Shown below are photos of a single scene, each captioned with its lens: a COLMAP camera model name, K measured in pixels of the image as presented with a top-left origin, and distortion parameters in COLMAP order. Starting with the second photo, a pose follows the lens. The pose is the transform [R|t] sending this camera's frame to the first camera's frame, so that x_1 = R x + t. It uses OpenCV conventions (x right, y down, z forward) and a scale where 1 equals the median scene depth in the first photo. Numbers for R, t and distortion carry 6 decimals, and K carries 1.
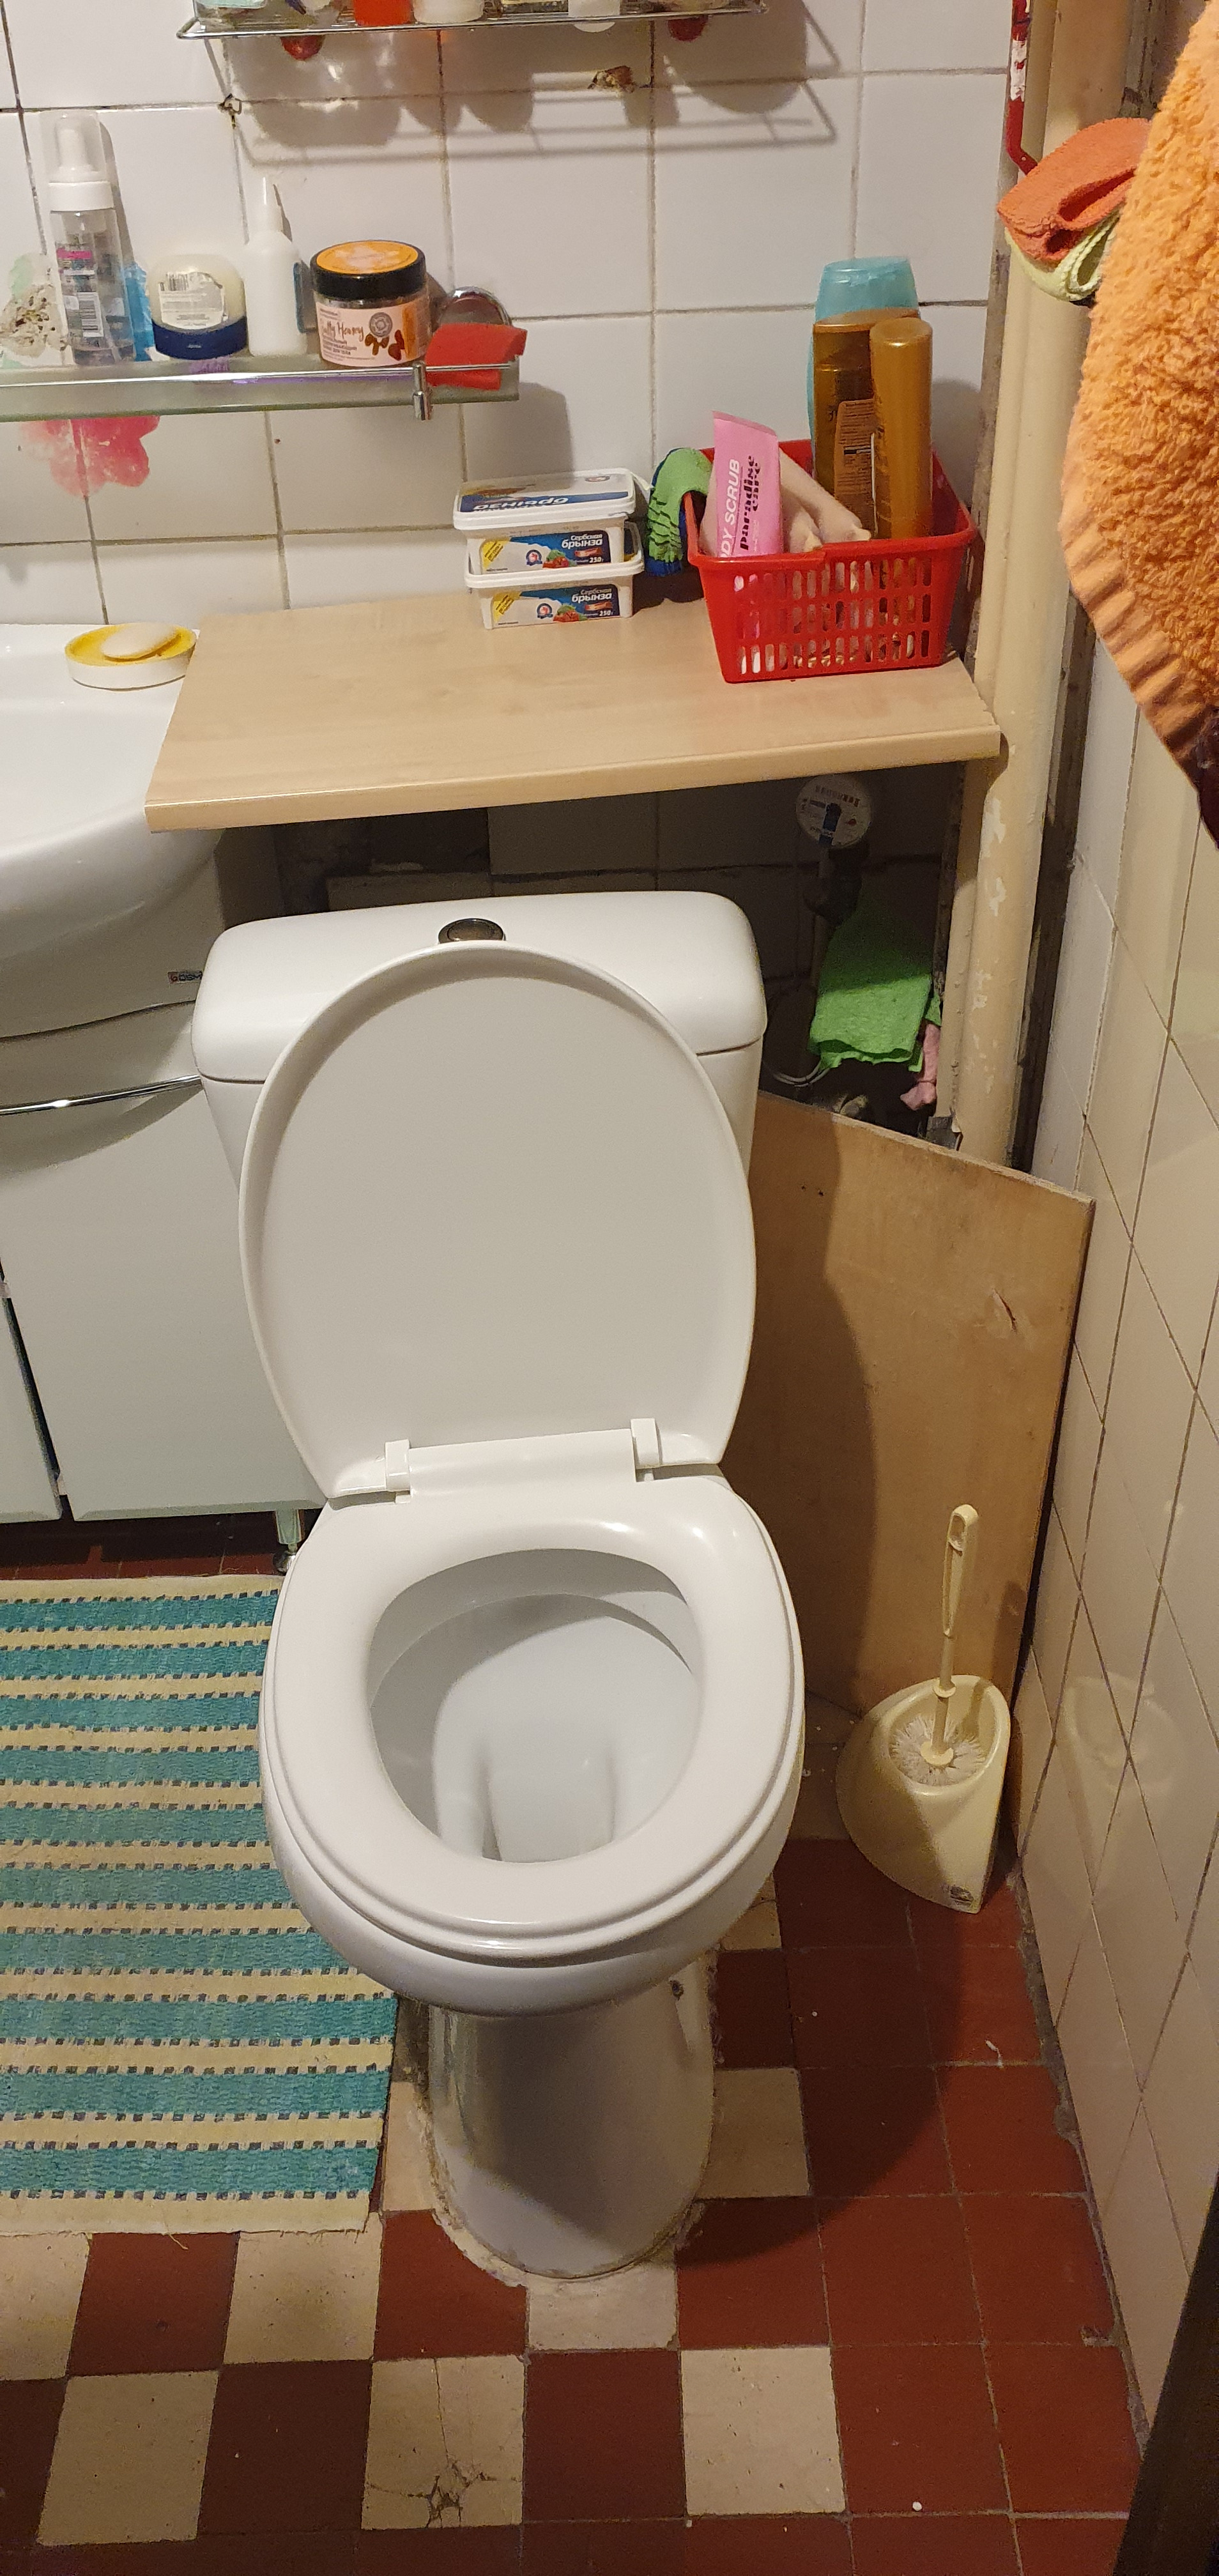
lens RADIAL K [[1988.8, 0, 565.9], [0, 1988.8, 1260.2], [0, 0, 1]] dist [0.051860, -0.045004]
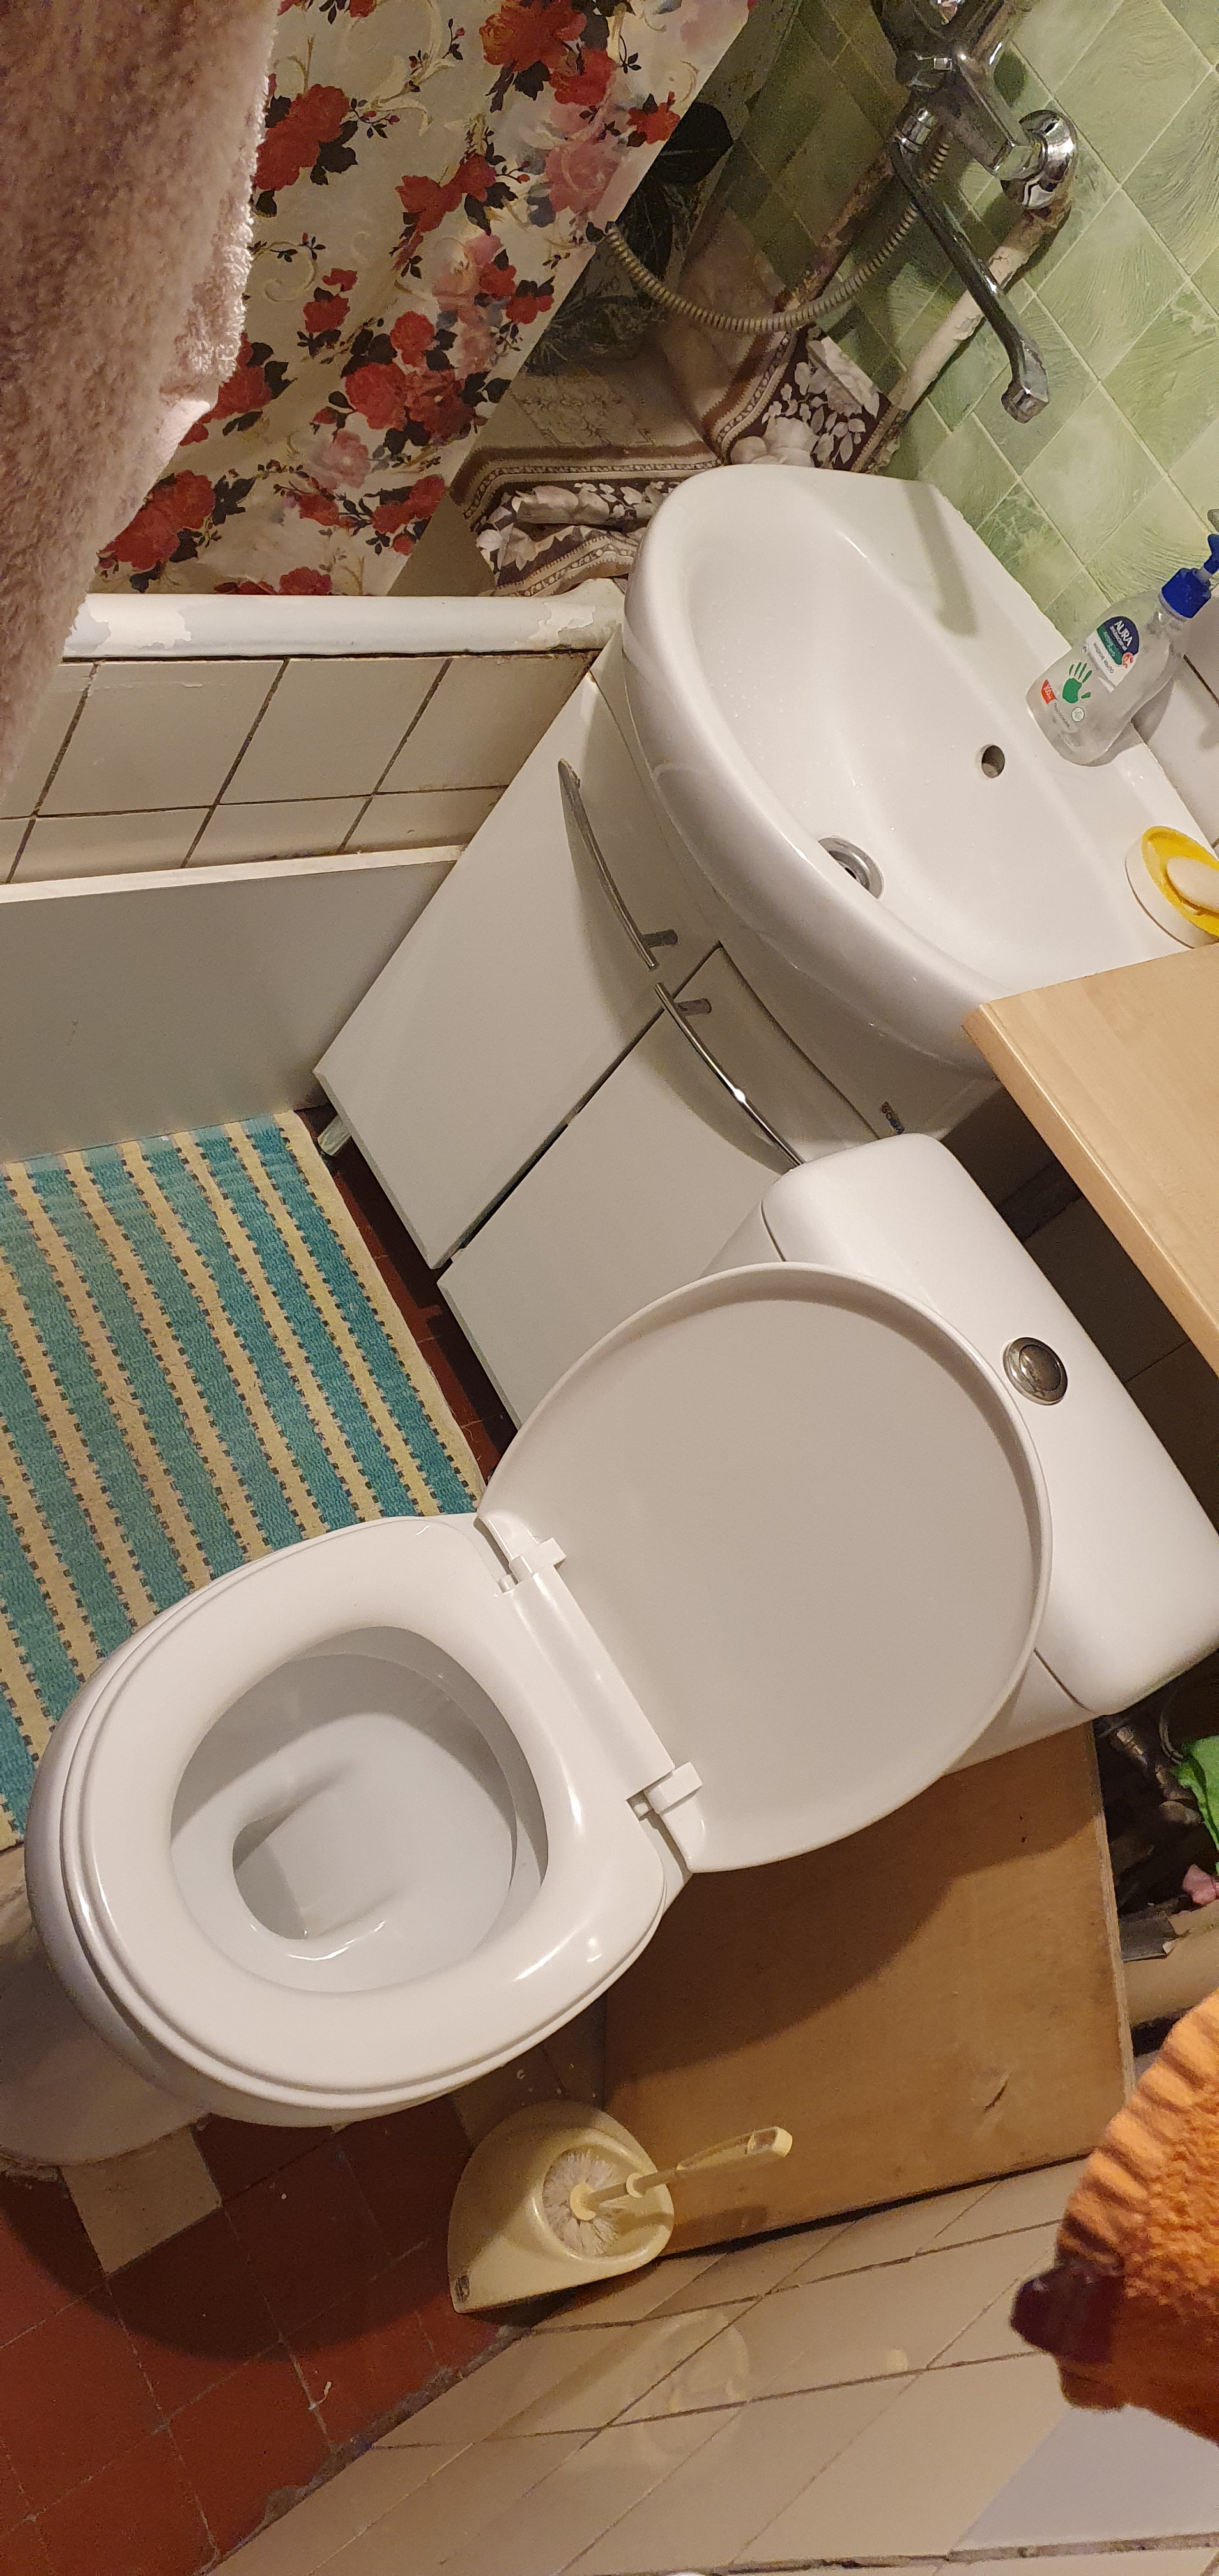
lens RADIAL K [[1988.8, 0, 606.0], [0, 1988.8, 1291.7], [0, 0, 1]] dist [0.051860, -0.045004]
pose [[0.452782, 0.863738, -0.221236, 0.028631], [-0.845215, 0.494799, 0.201953, -0.171029], [0.283902, 0.095552, 0.954081, 0.055326]]
